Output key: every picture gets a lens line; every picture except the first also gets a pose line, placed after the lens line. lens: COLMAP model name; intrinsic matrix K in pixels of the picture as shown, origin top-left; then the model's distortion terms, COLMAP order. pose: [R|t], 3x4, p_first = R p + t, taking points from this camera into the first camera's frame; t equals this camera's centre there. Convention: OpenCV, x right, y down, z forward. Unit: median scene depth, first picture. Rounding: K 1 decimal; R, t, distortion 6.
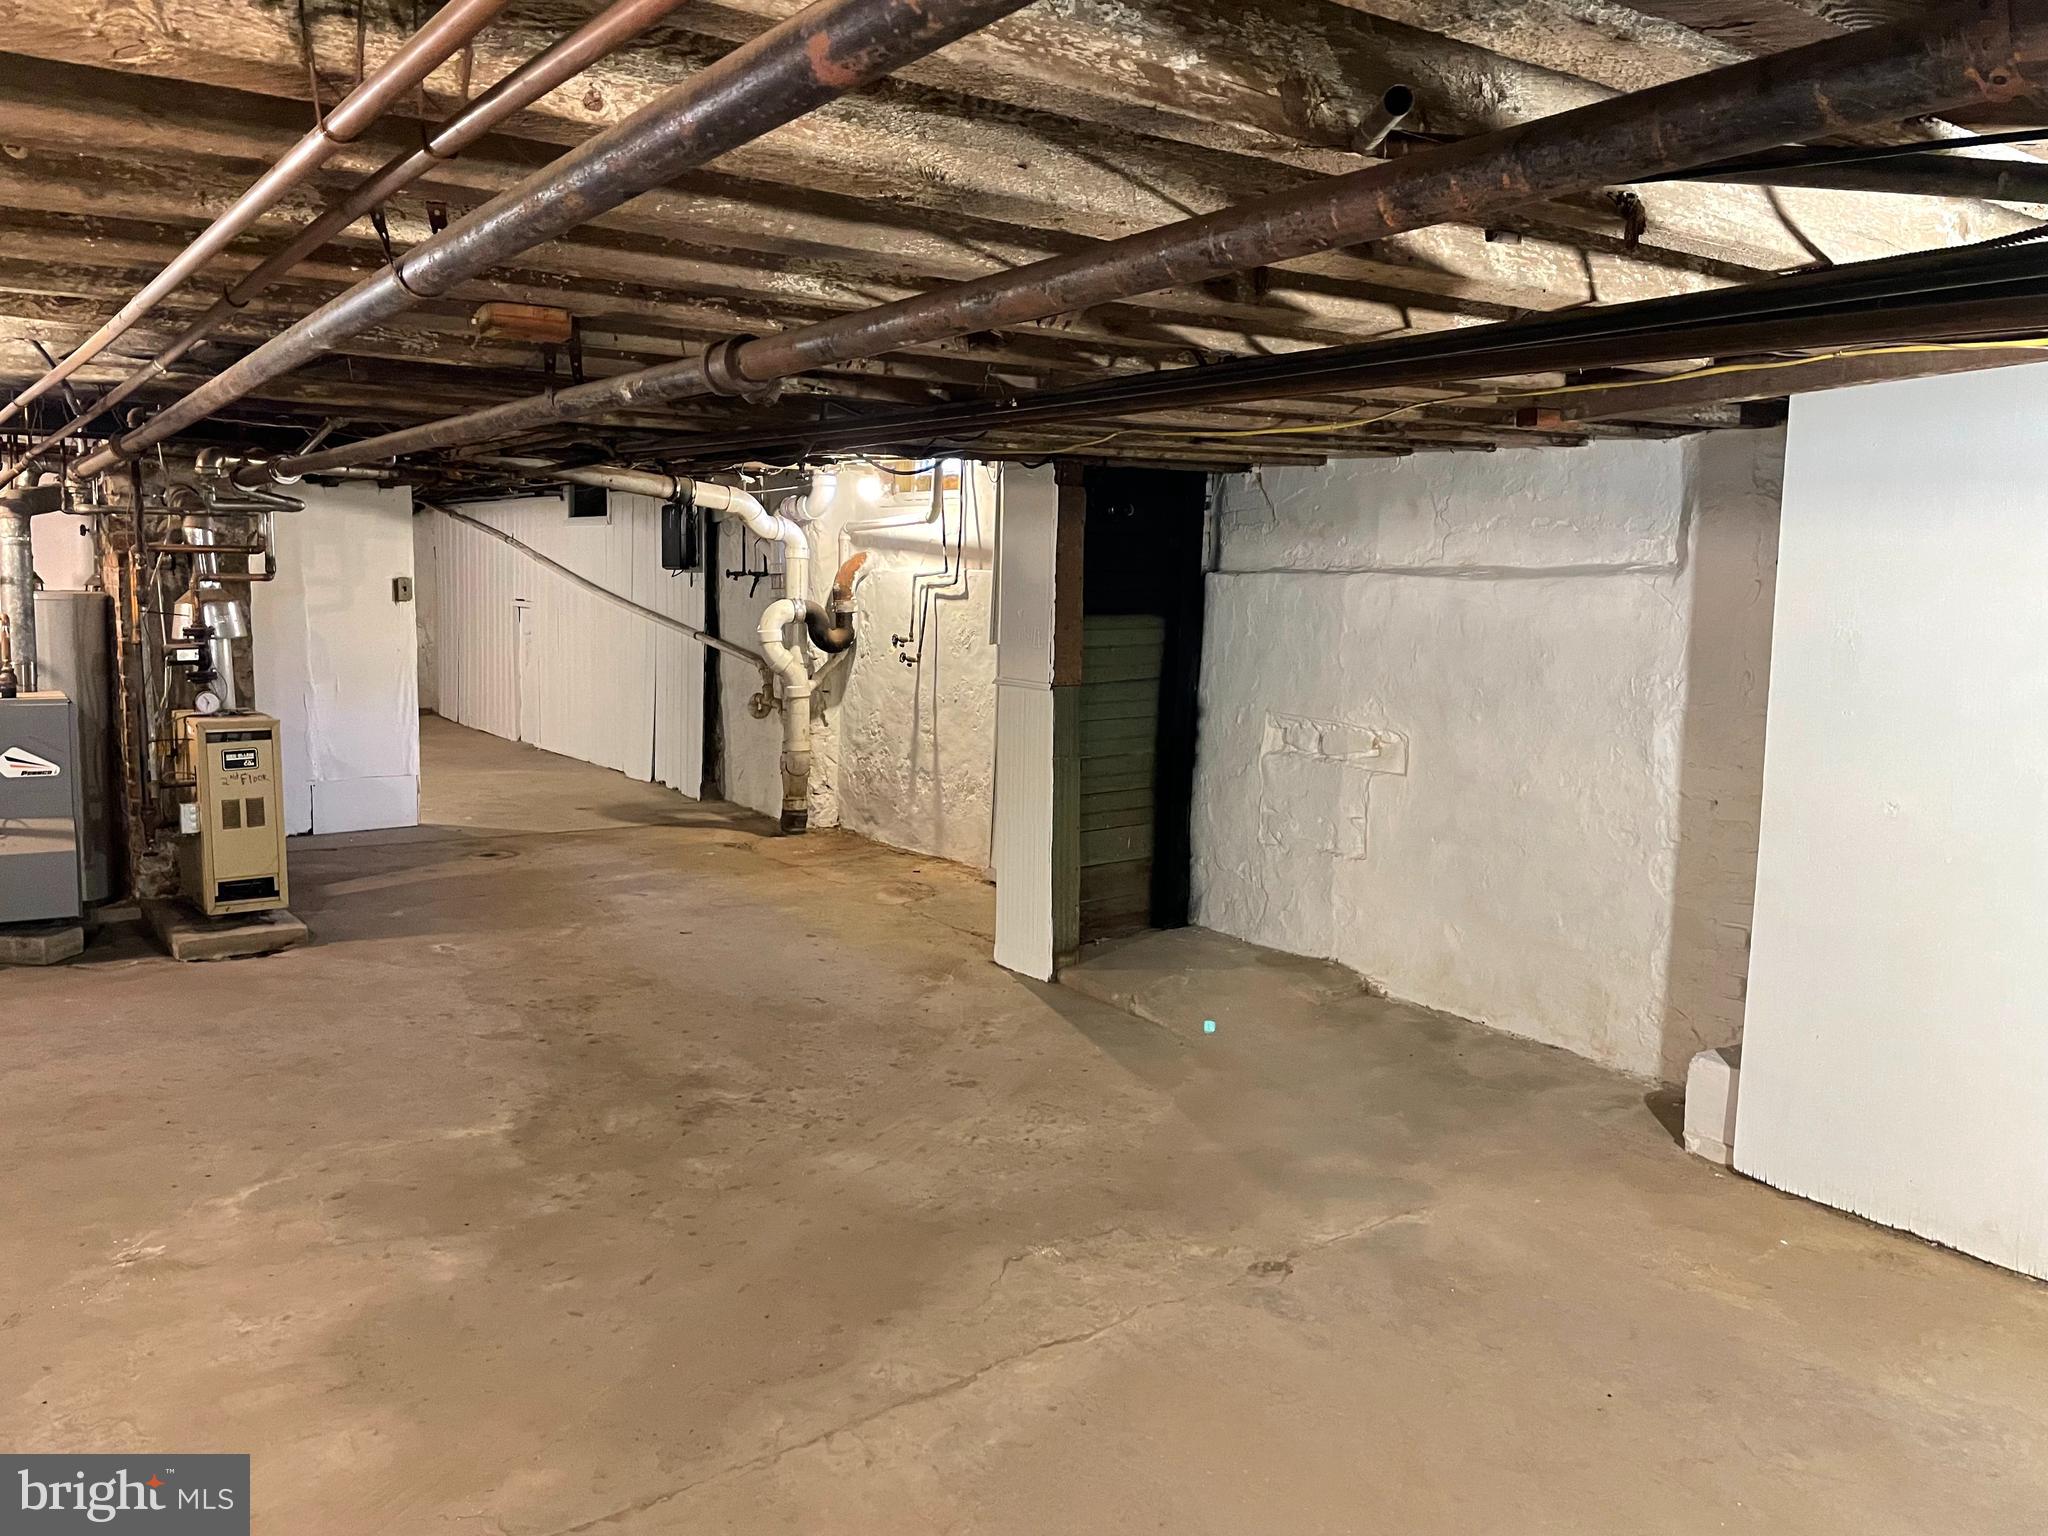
lens RADIAL K [[1526.6, 0, 1023.3], [0, 1526.6, 755.5], [0, 0, 1]] dist [0.087248, -0.108592]
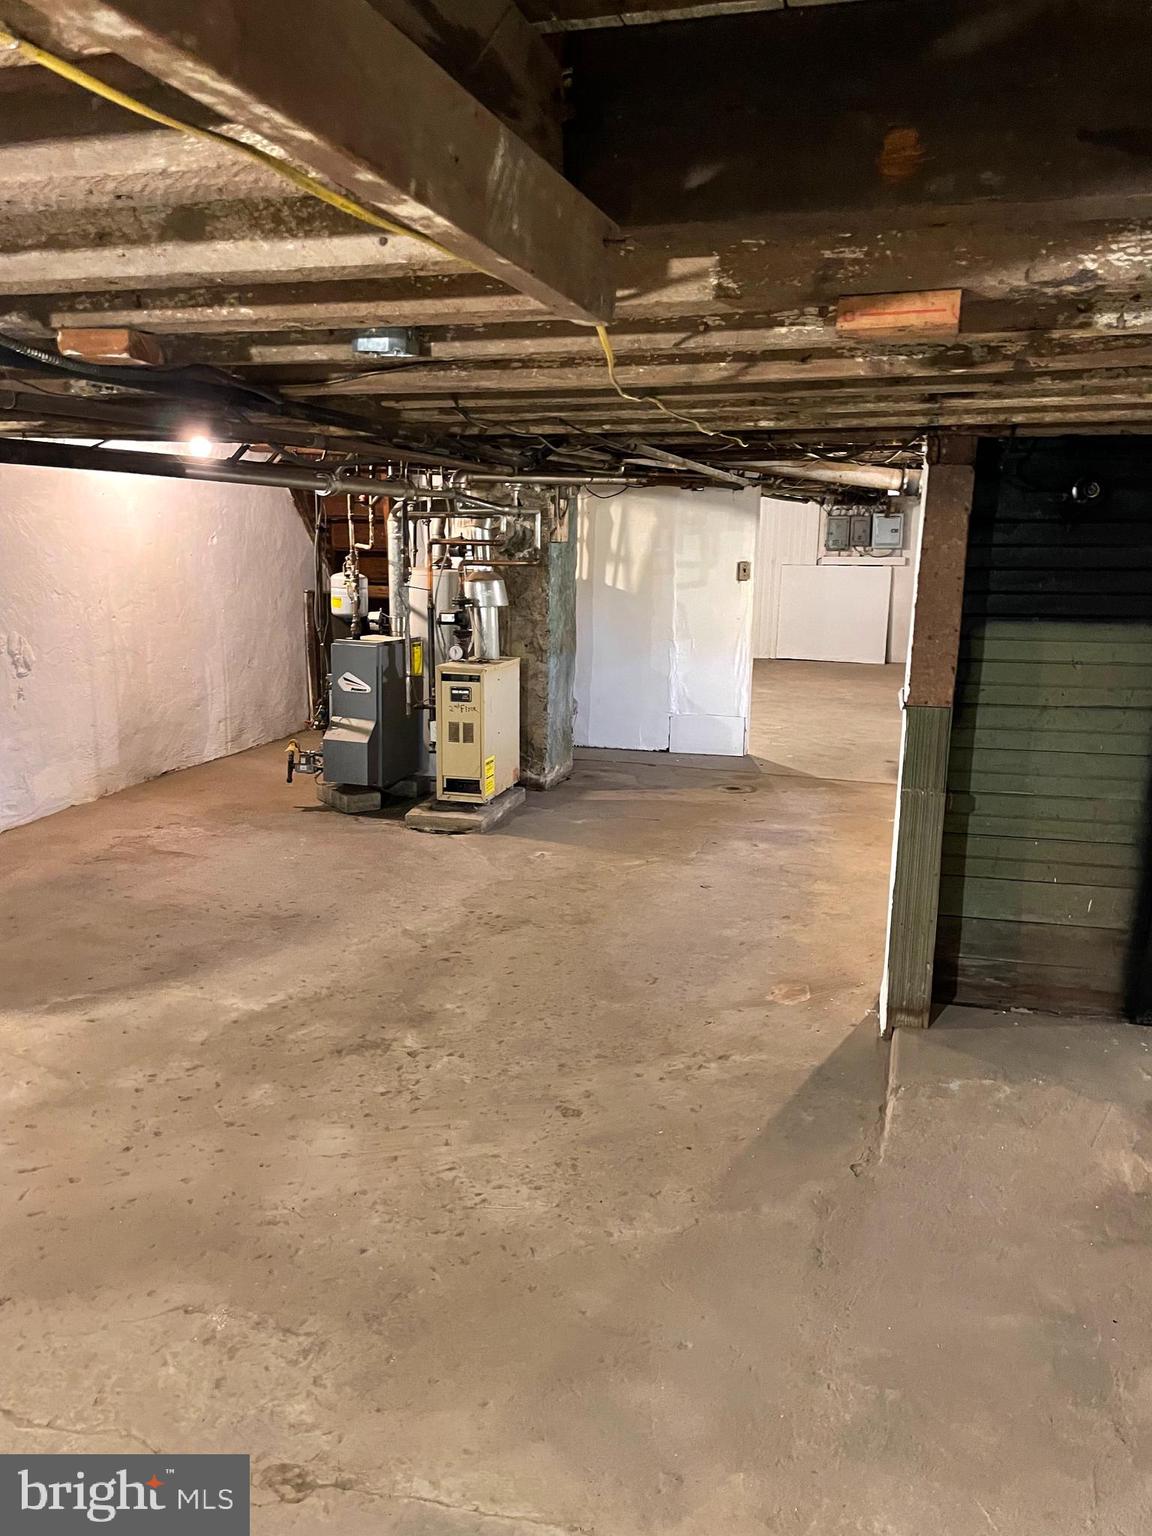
lens RADIAL K [[1144.9, 0, 575.7], [0, 1144.9, 775.8], [0, 0, 1]] dist [0.087248, -0.108592]
pose [[0.641026, 0.155691, -0.751563, 0.412155], [-0.097474, 0.987795, 0.121489, -0.070609], [0.761305, -0.004620, 0.648378, 0.464683]]
